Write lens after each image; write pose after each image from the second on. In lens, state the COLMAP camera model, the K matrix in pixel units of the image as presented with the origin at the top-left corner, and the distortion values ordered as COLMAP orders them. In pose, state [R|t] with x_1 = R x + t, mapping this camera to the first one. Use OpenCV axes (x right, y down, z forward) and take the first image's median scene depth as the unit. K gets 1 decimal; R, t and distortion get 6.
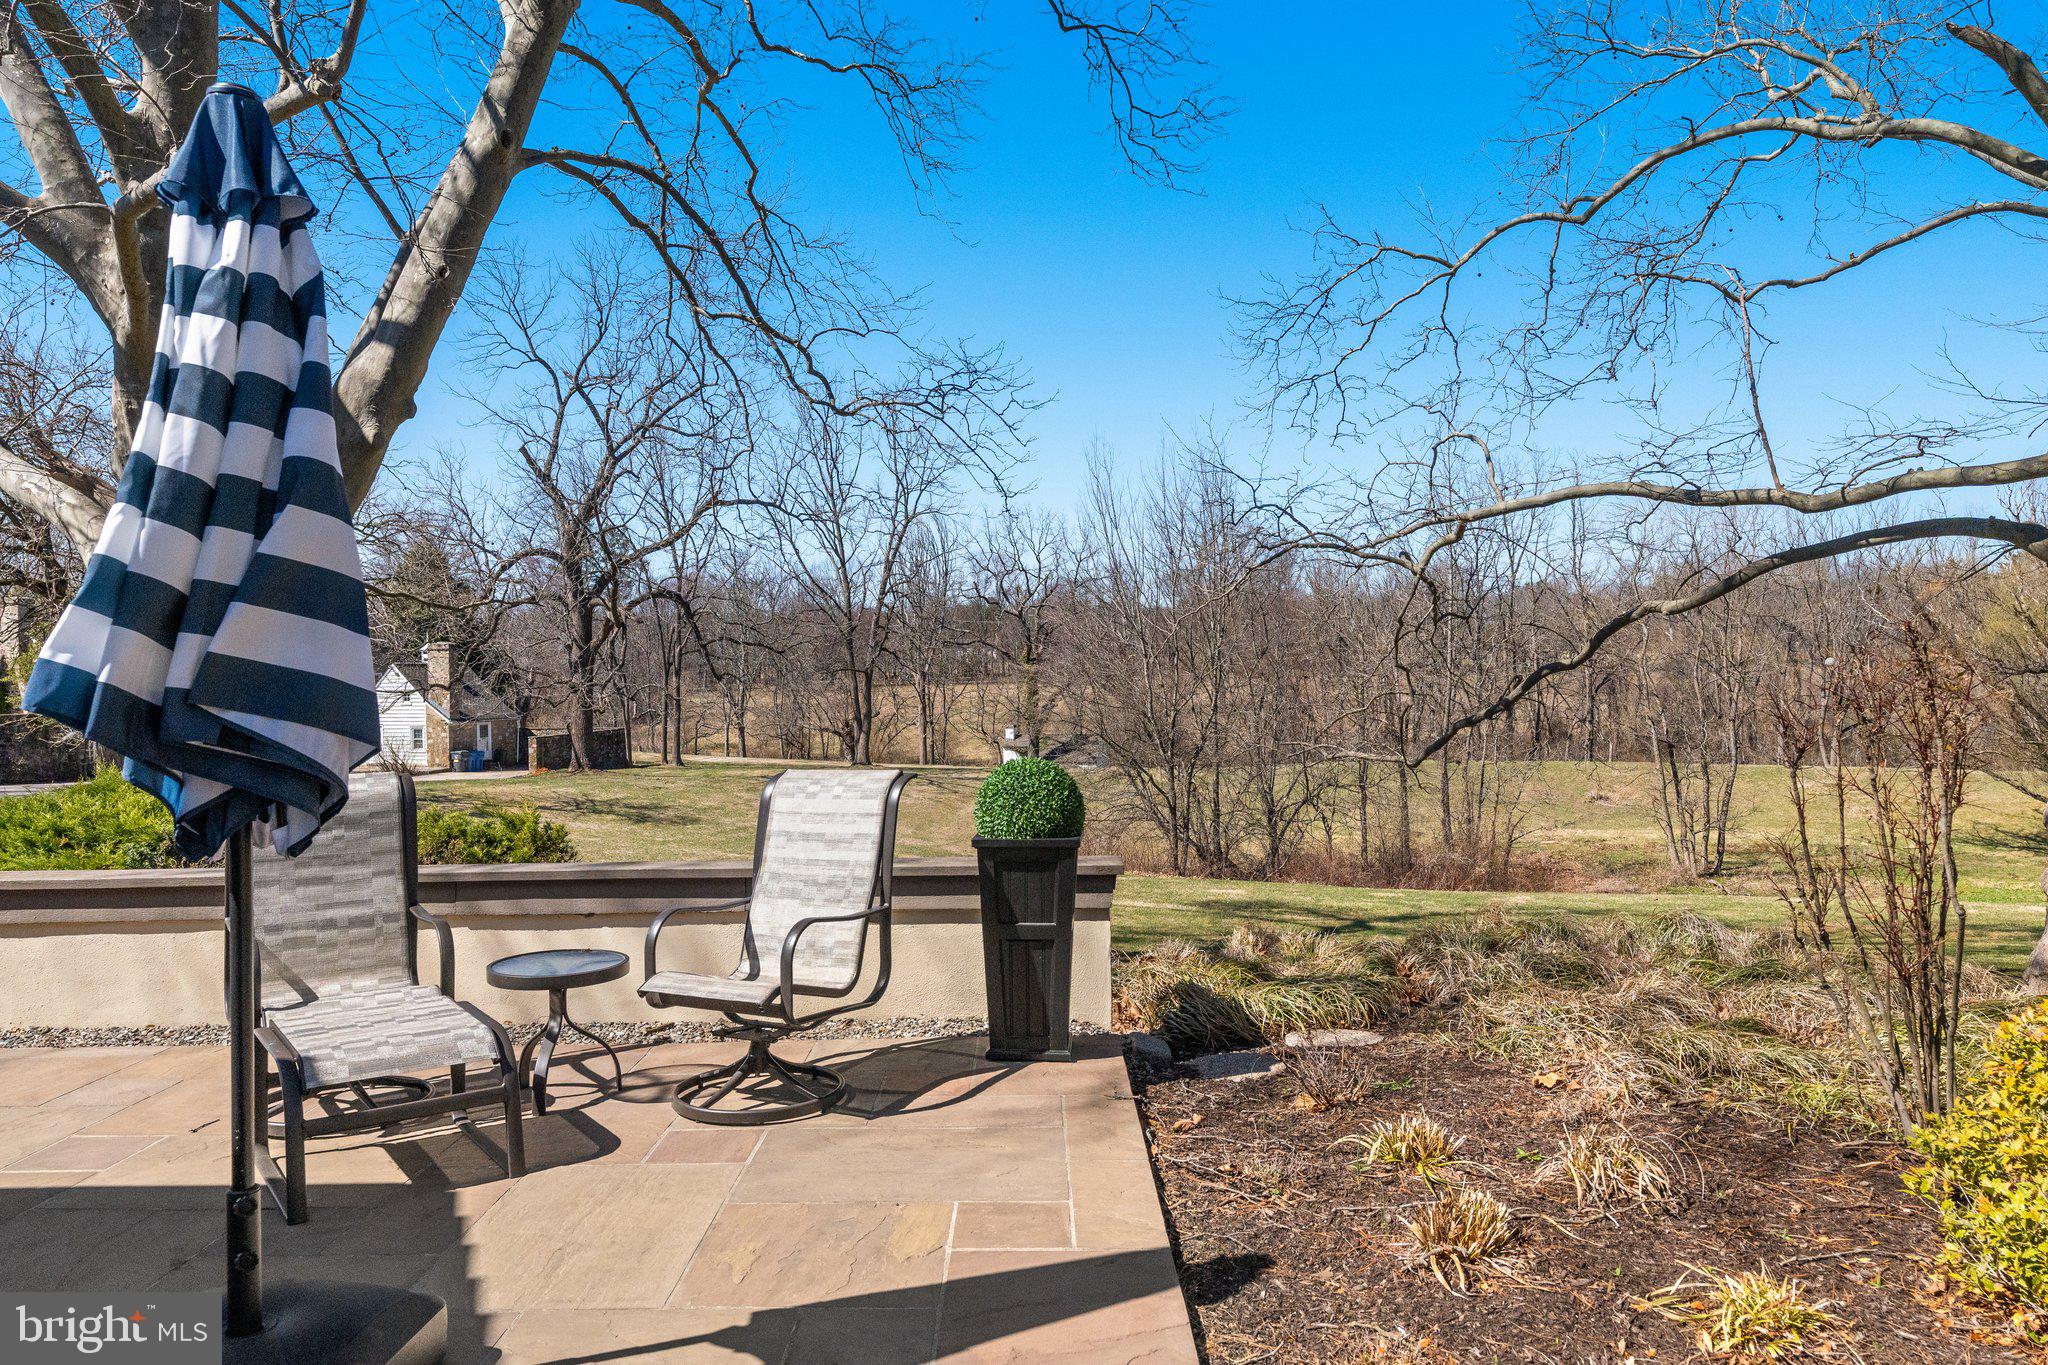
lens RADIAL K [[1401.9, 0, 1024.0], [0, 1401.9, 682.5], [0, 0, 1]] dist [0.010332, -0.002643]
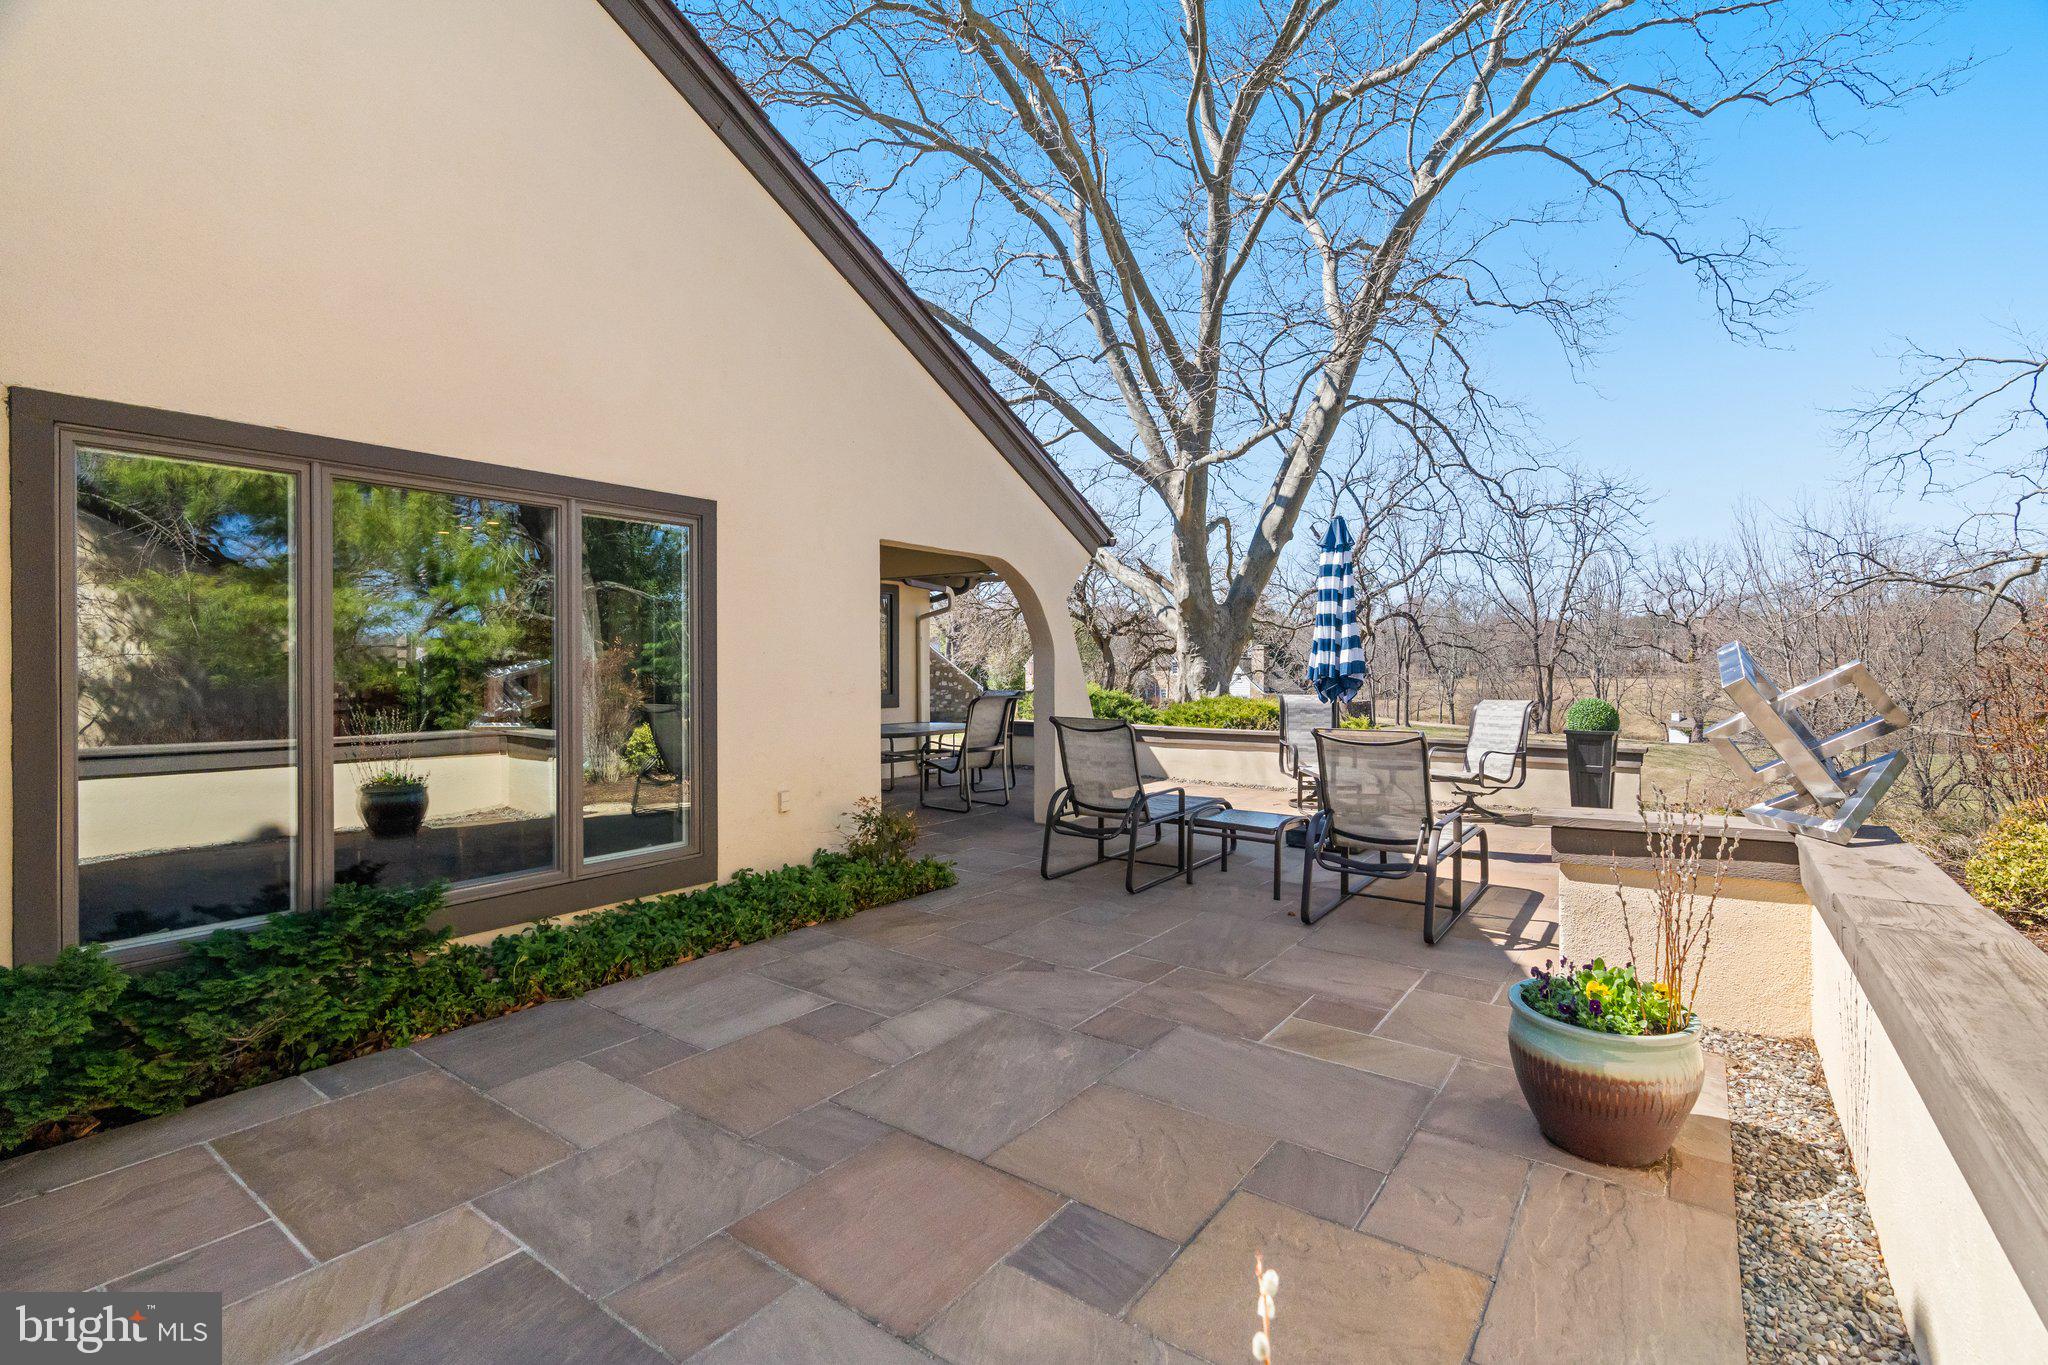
lens RADIAL K [[935.6, 0, 1027.3], [0, 935.6, 661.6], [0, 0, 1]] dist [-0.007447, 0.000721]
pose [[0.811006, 0.012424, -0.584906, 0.018296], [-0.018706, 0.999814, -0.004699, 0.002098], [0.584739, 0.014752, 0.811087, -0.104353]]
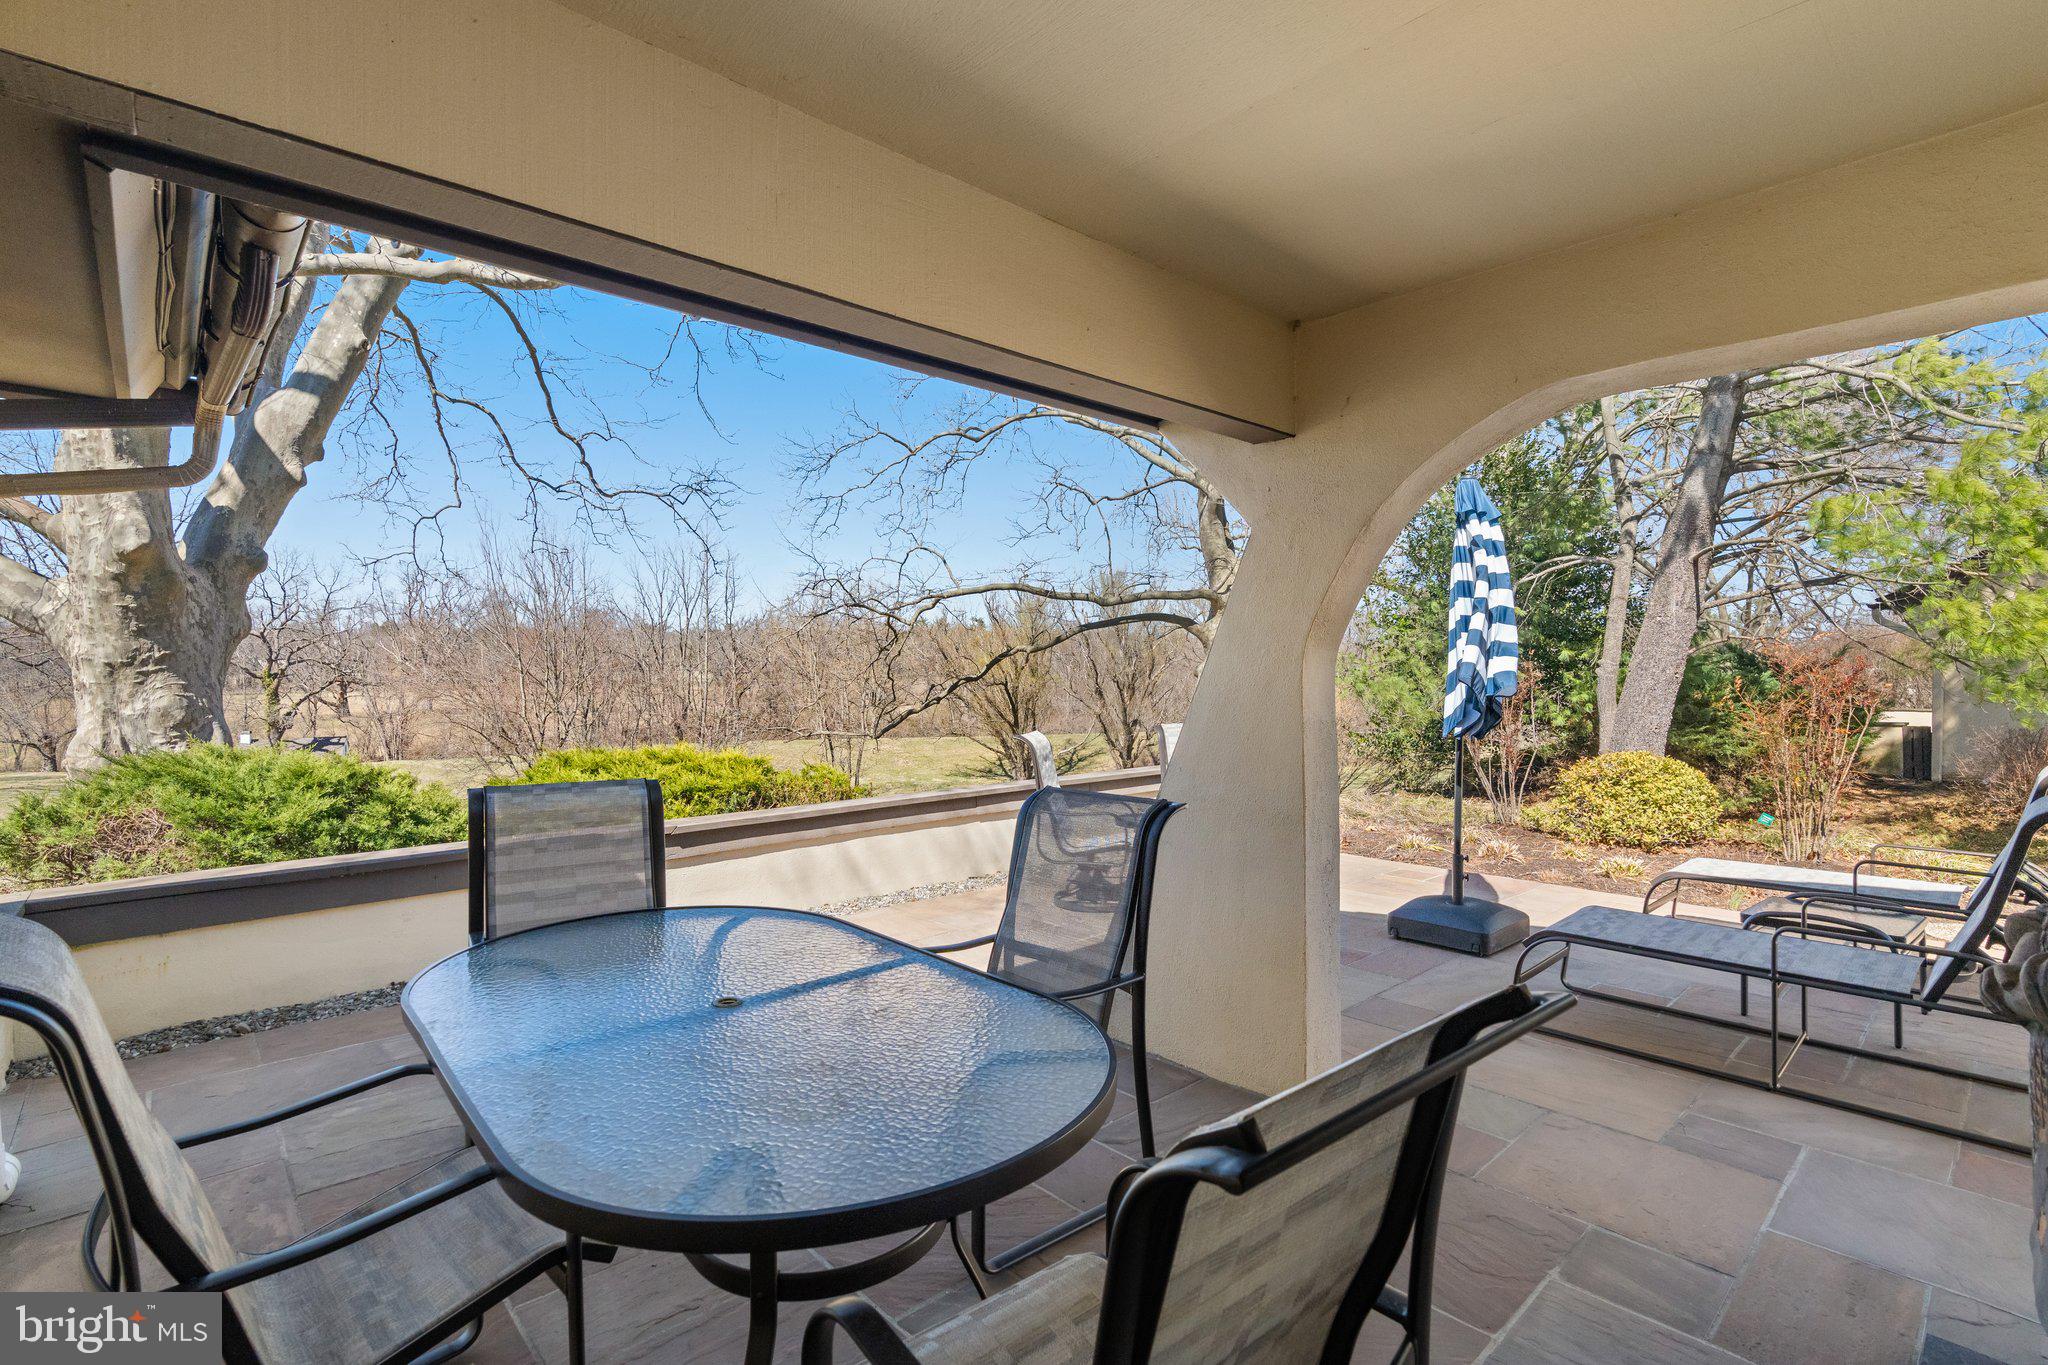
lens RADIAL K [[948.0, 0, 1016.9], [0, 948.0, 679.5], [0, 0, 1]] dist [0.001654, 0.000873]
pose [[0.742326, 0.002999, 0.670032, -0.155345], [0.006067, 0.999919, -0.011197, 0.001286], [-0.670011, 0.012377, 0.742248, 0.010387]]
